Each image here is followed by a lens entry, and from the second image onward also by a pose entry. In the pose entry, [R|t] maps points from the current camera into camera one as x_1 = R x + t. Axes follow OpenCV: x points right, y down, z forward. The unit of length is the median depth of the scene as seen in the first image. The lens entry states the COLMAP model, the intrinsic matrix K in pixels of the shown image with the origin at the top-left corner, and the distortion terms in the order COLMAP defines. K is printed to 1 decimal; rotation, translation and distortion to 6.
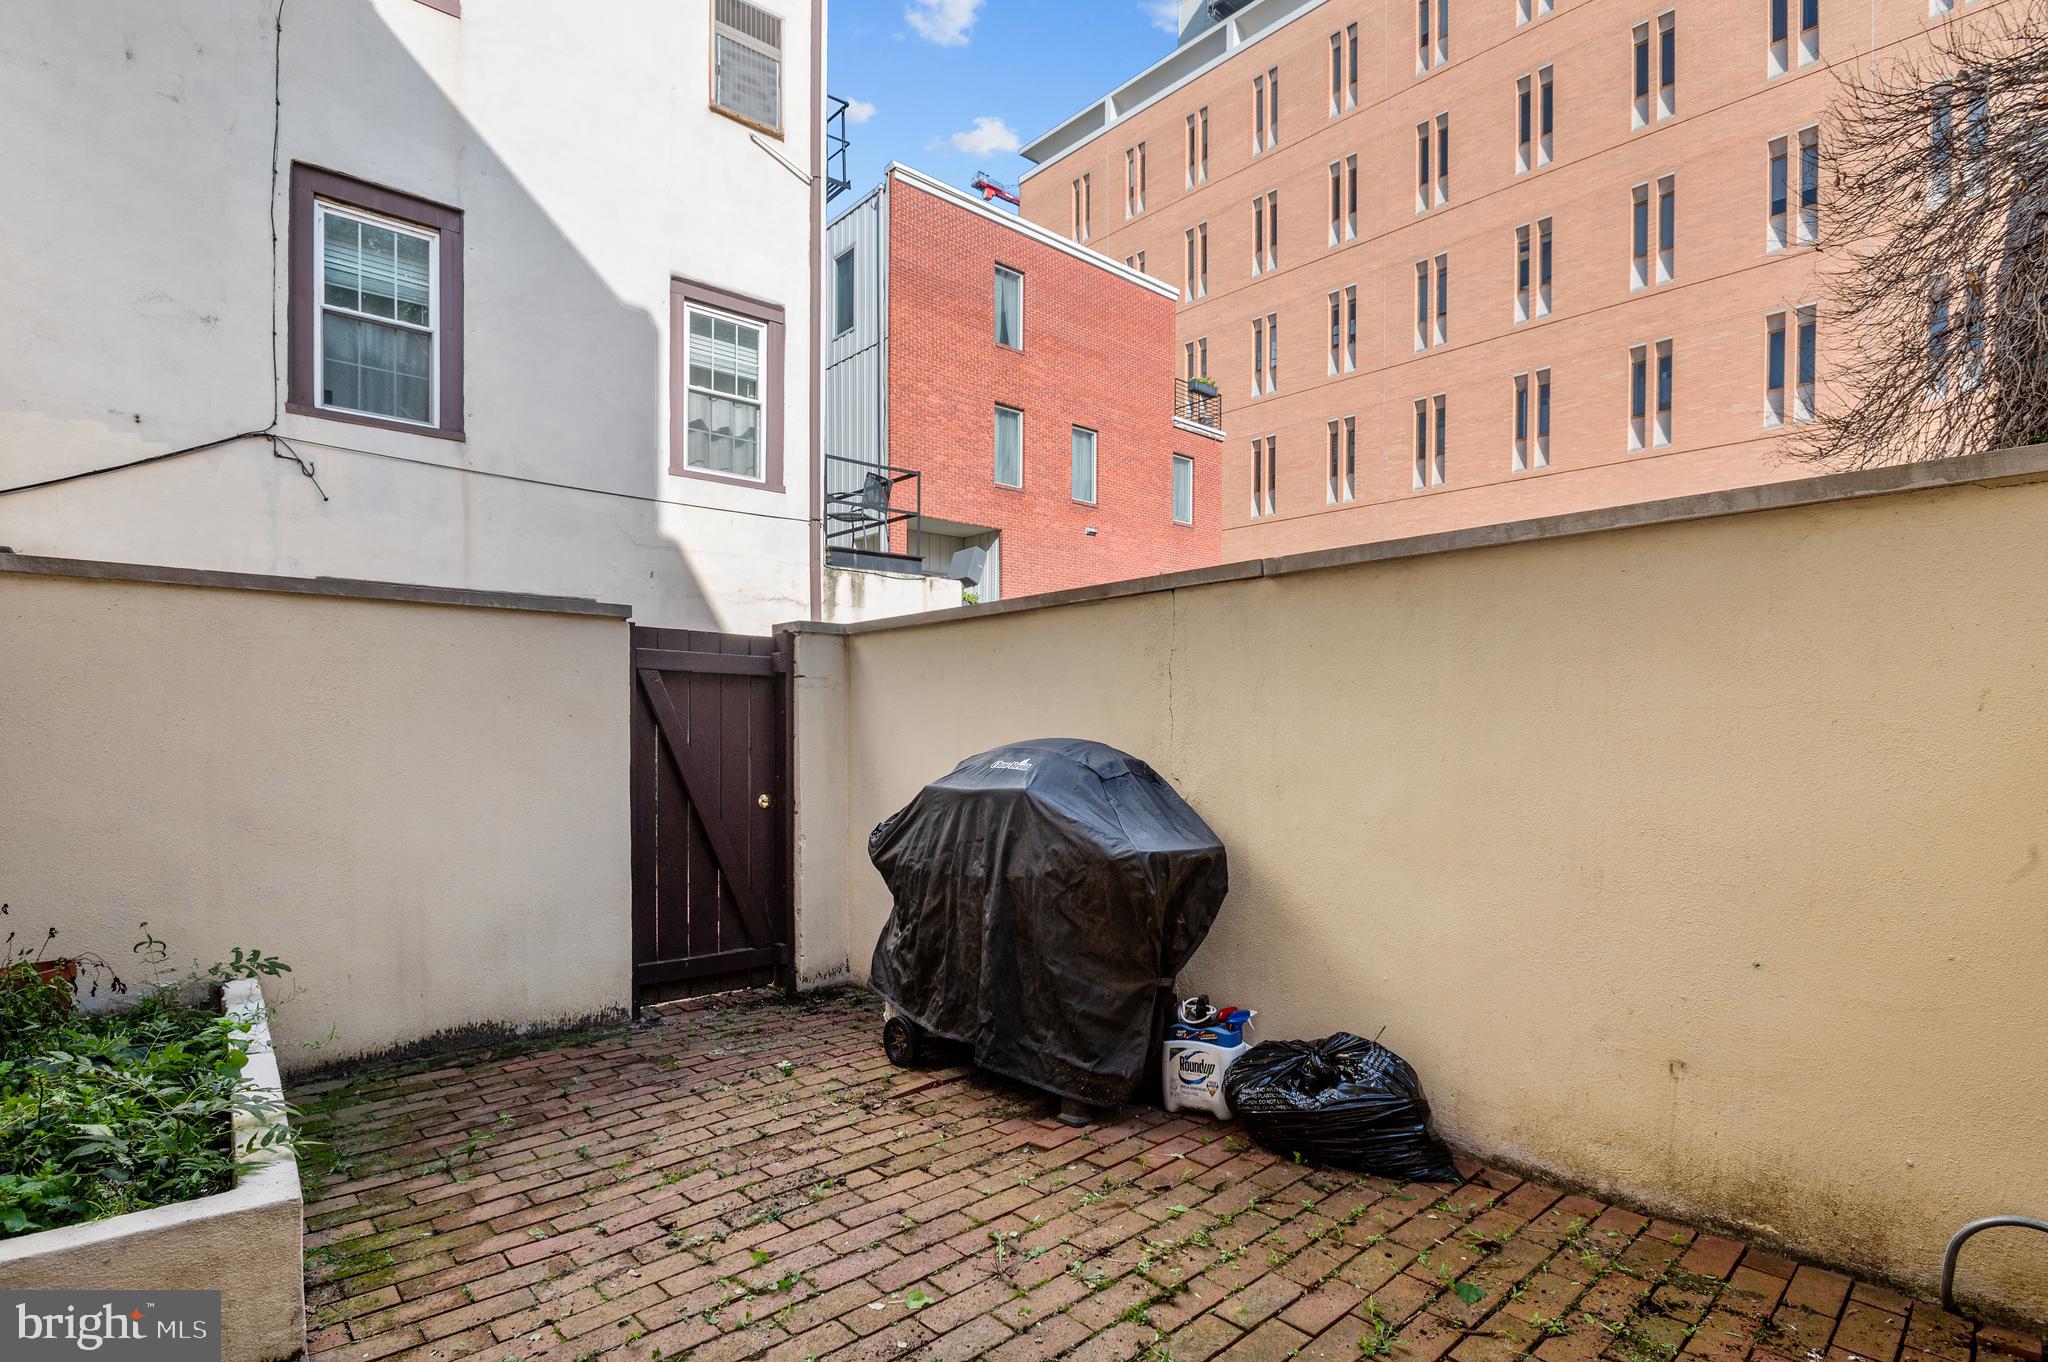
lens RADIAL K [[1005.3, 0, 1031.6], [0, 1005.3, 751.2], [0, 0, 1]] dist [-0.024473, 0.000566]
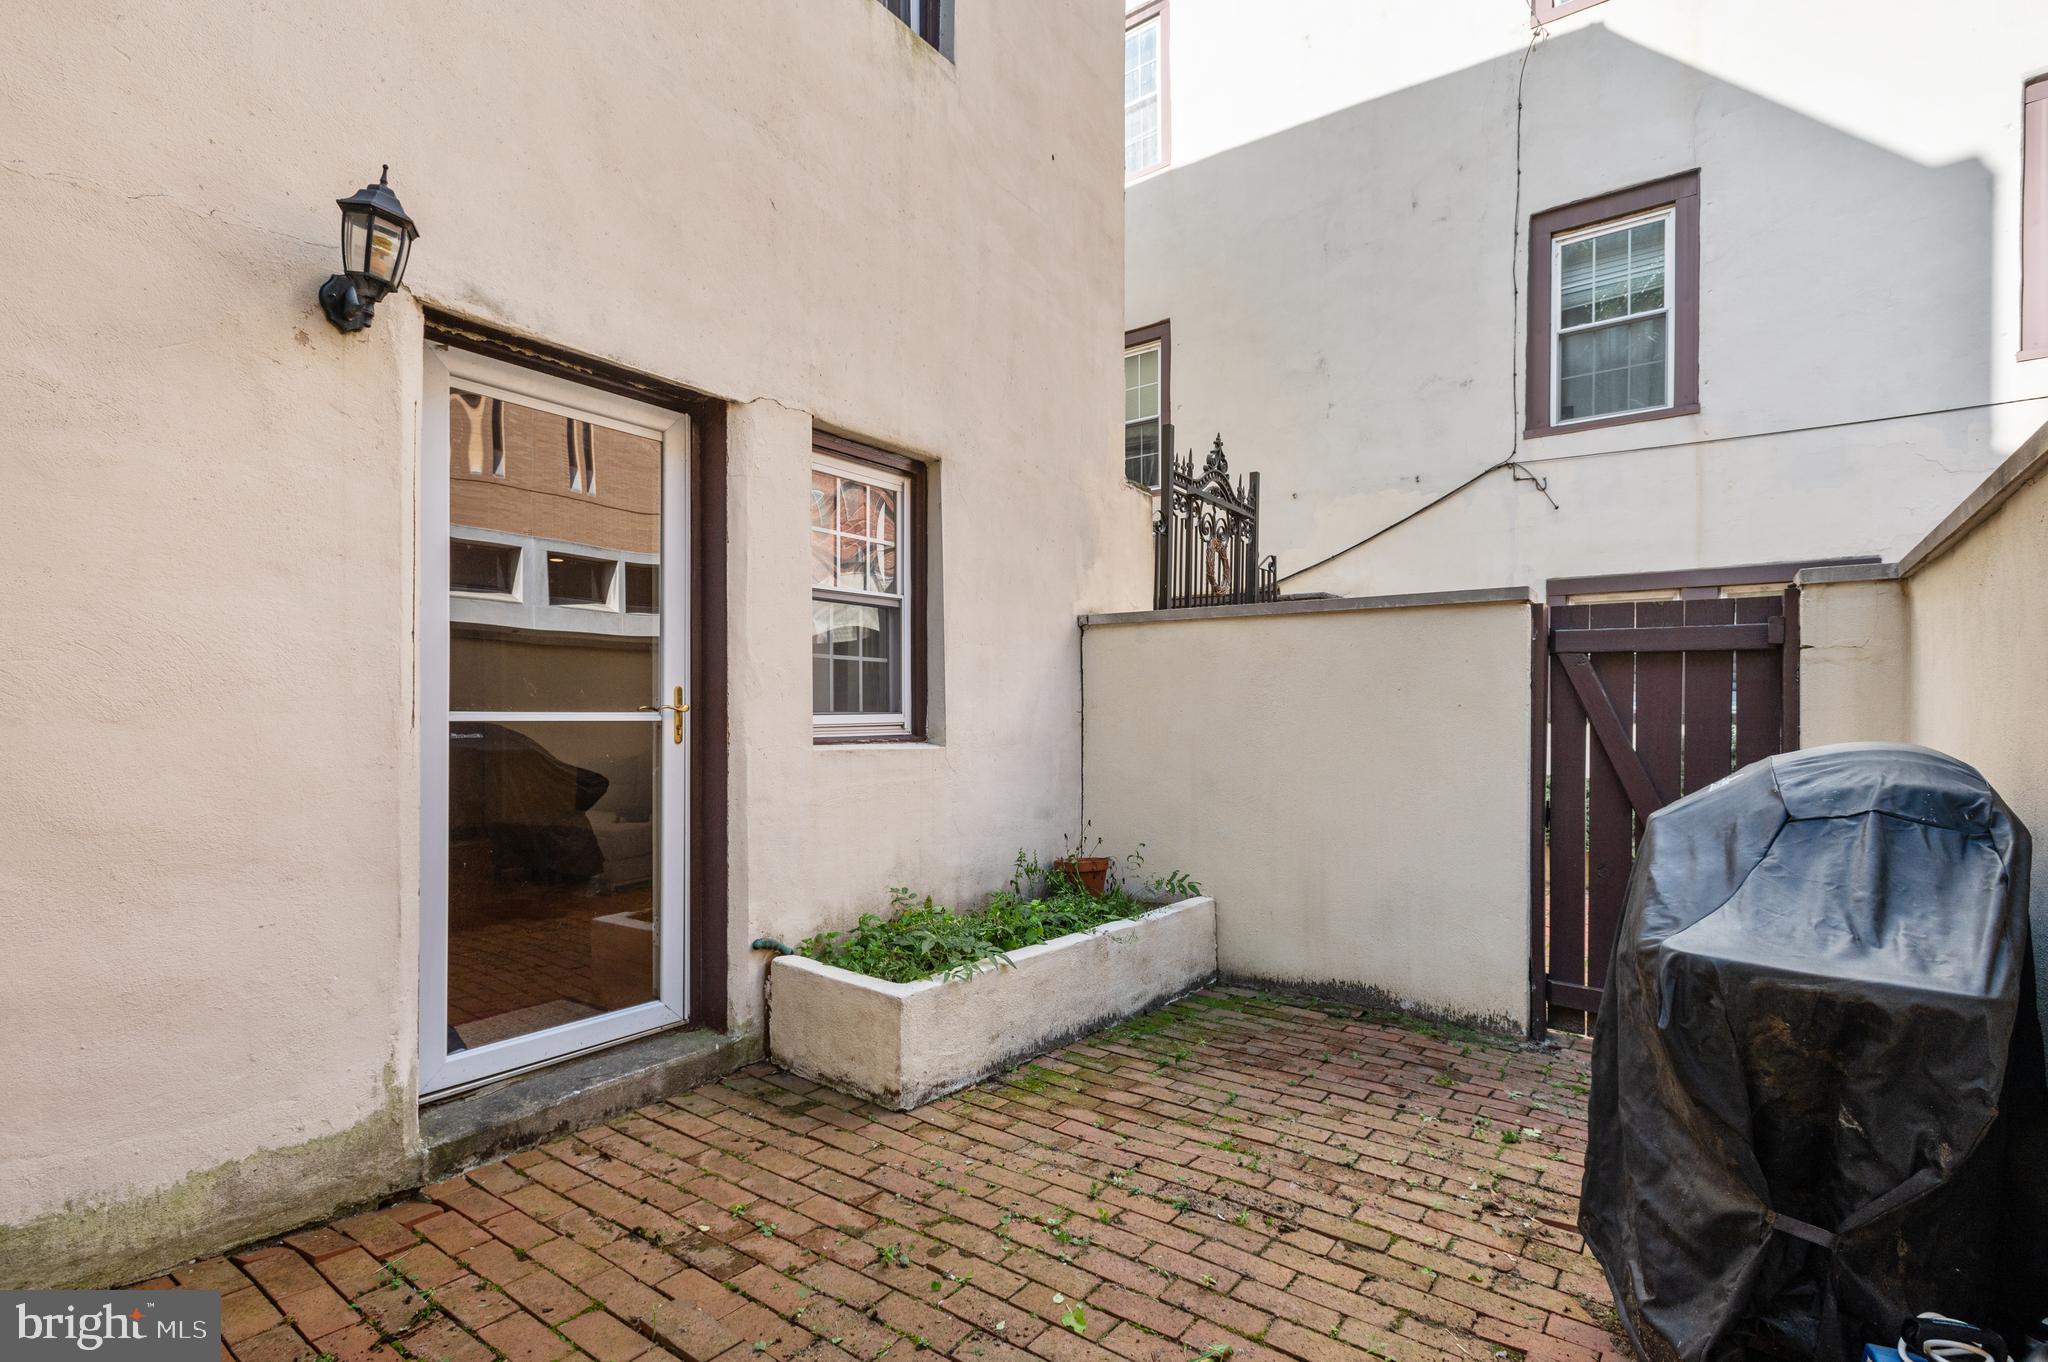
lens RADIAL K [[957.1, 0, 1004.1], [0, 957.1, 707.2], [0, 0, 1]] dist [0.005818, -0.000294]
pose [[0.186799, -0.005567, -0.982382, 0.436137], [-0.024285, 0.999652, -0.010283, -0.014878], [0.982098, 0.025778, 0.186598, 0.416560]]
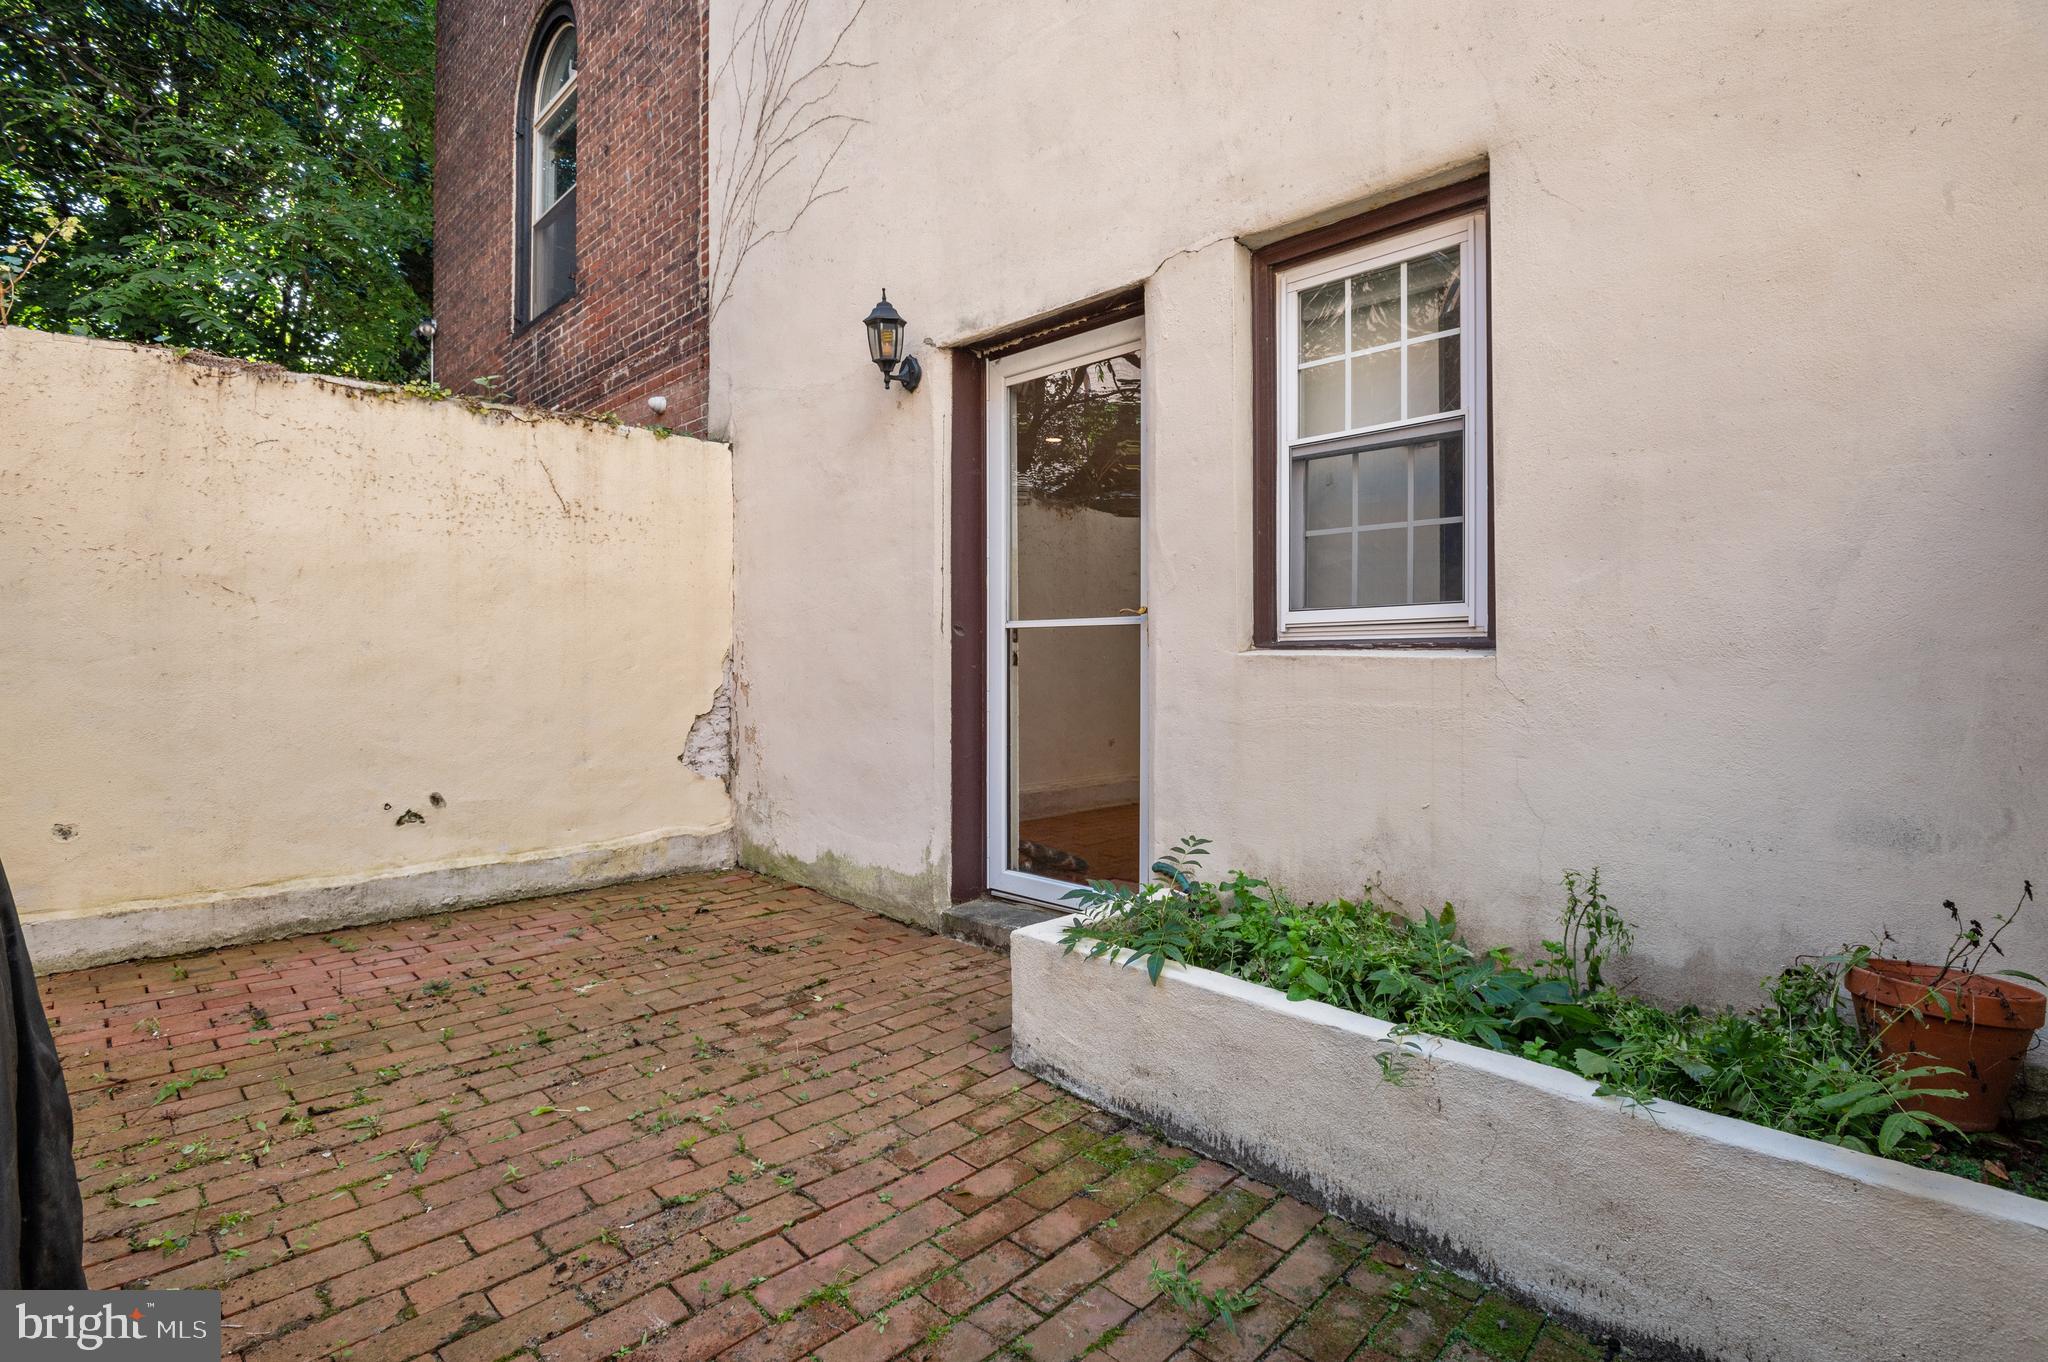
lens RADIAL K [[965.7, 0, 1021.1], [0, 965.7, 665.3], [0, 0, 1]] dist [-0.024046, -0.000011]
pose [[-0.997616, -0.001799, -0.068980, -0.319783], [-0.003479, 0.999700, 0.024234, 0.013471], [0.068916, 0.024416, -0.997324, 1.168631]]
